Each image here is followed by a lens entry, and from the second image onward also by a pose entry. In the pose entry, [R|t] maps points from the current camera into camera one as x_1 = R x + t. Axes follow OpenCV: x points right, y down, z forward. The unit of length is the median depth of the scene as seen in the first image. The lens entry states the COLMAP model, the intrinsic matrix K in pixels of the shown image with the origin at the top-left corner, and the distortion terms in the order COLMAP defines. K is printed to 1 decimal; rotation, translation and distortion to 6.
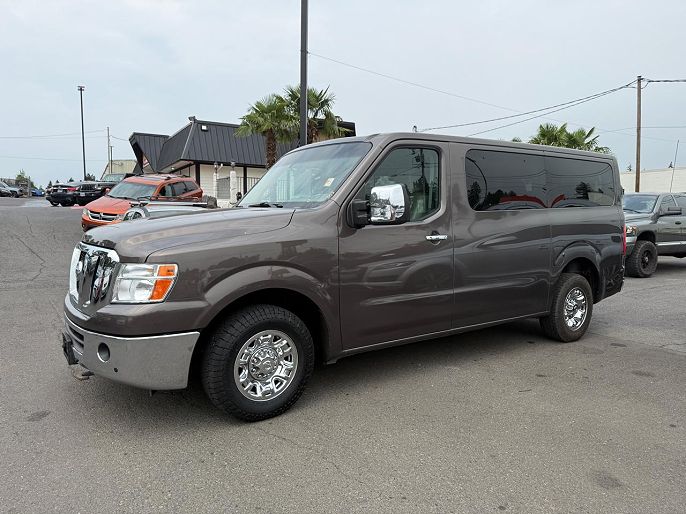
lens RADIAL K [[486.5, 0, 337.9], [0, 486.5, 243.0], [0, 0, 1]] dist [0.076100, -0.095816]
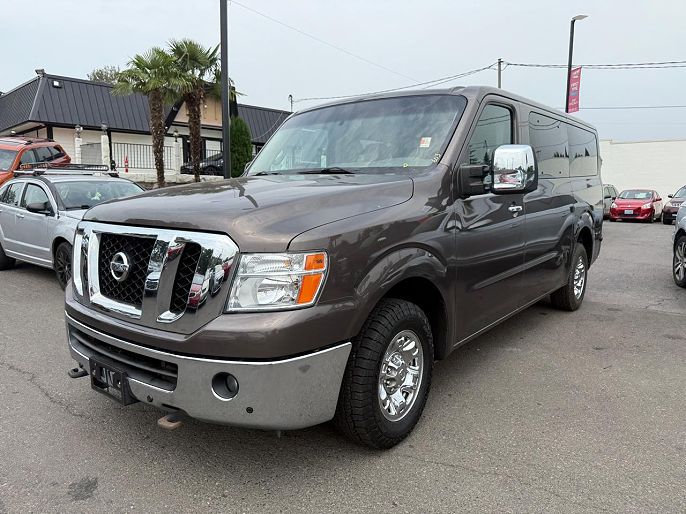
lens RADIAL K [[486.5, 0, 337.9], [0, 486.5, 243.0], [0, 0, 1]] dist [0.076100, -0.095816]
pose [[0.957831, -0.036235, 0.285038, -0.277227], [0.020515, 0.998109, 0.057944, -0.005586], [-0.286599, -0.049653, 0.956763, 0.173861]]
